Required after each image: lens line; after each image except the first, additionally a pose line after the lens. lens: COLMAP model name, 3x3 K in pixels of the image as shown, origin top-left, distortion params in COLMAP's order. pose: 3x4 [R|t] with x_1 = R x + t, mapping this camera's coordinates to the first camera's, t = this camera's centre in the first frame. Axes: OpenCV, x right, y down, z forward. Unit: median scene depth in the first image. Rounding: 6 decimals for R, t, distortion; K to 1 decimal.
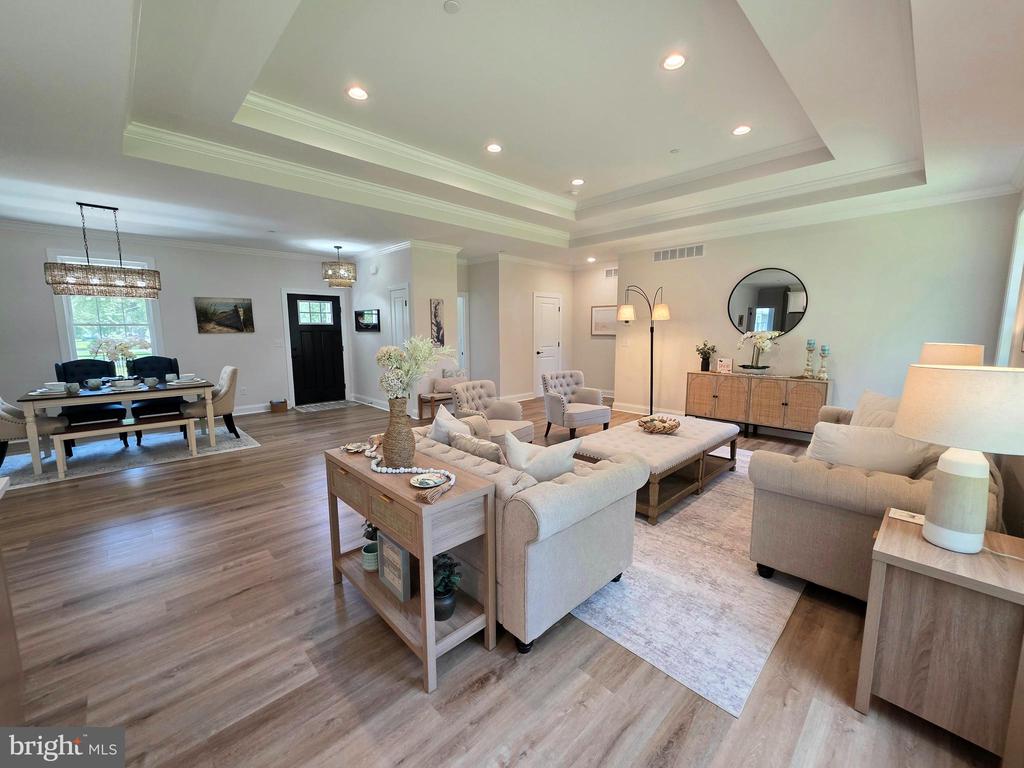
lens RADIAL K [[407.8, 0, 514.9], [0, 407.8, 385.0], [0, 0, 1]] dist [0.001209, -0.000272]
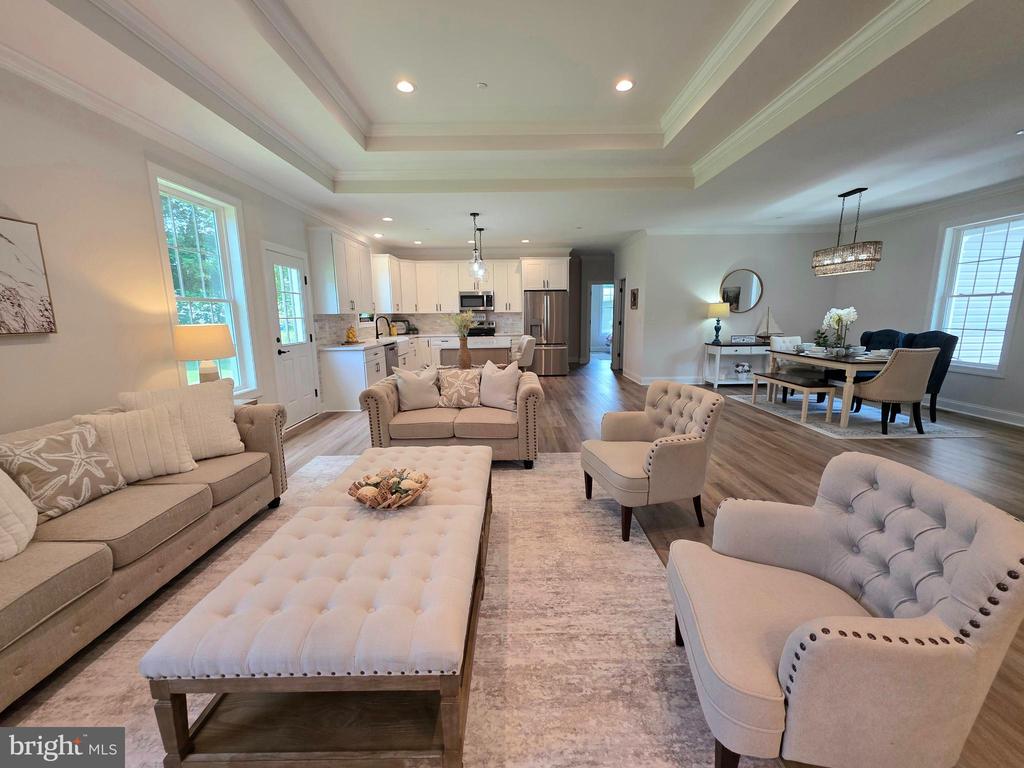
lens RADIAL K [[407.8, 0, 513.3], [0, 407.8, 381.8], [0, 0, 1]] dist [0.001209, -0.000272]
pose [[-0.698622, 0.130019, -0.703578, 0.336217], [-0.083832, 0.961702, 0.260961, -0.100837], [0.710563, 0.241296, -0.660967, 0.816214]]
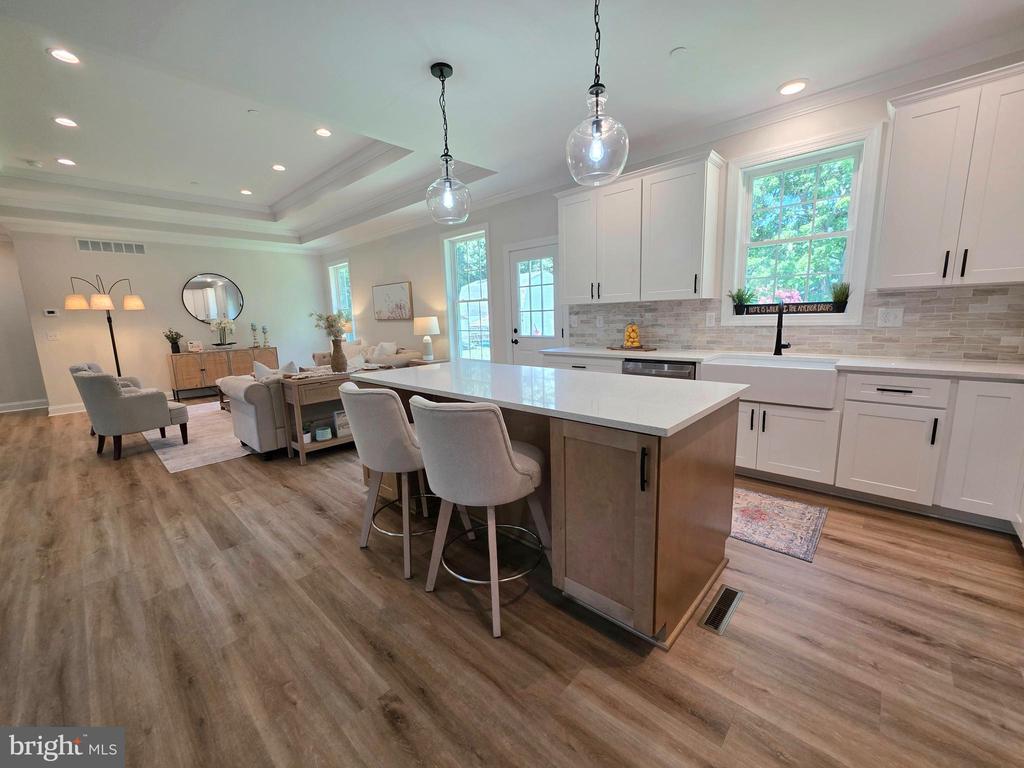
lens RADIAL K [[407.8, 0, 514.7], [0, 407.8, 383.3], [0, 0, 1]] dist [0.001209, -0.000272]
pose [[-0.050838, -0.161014, 0.985642, -0.709145], [0.168608, 0.971368, 0.167379, 0.016661], [-0.984371, 0.174697, -0.022234, 0.062712]]
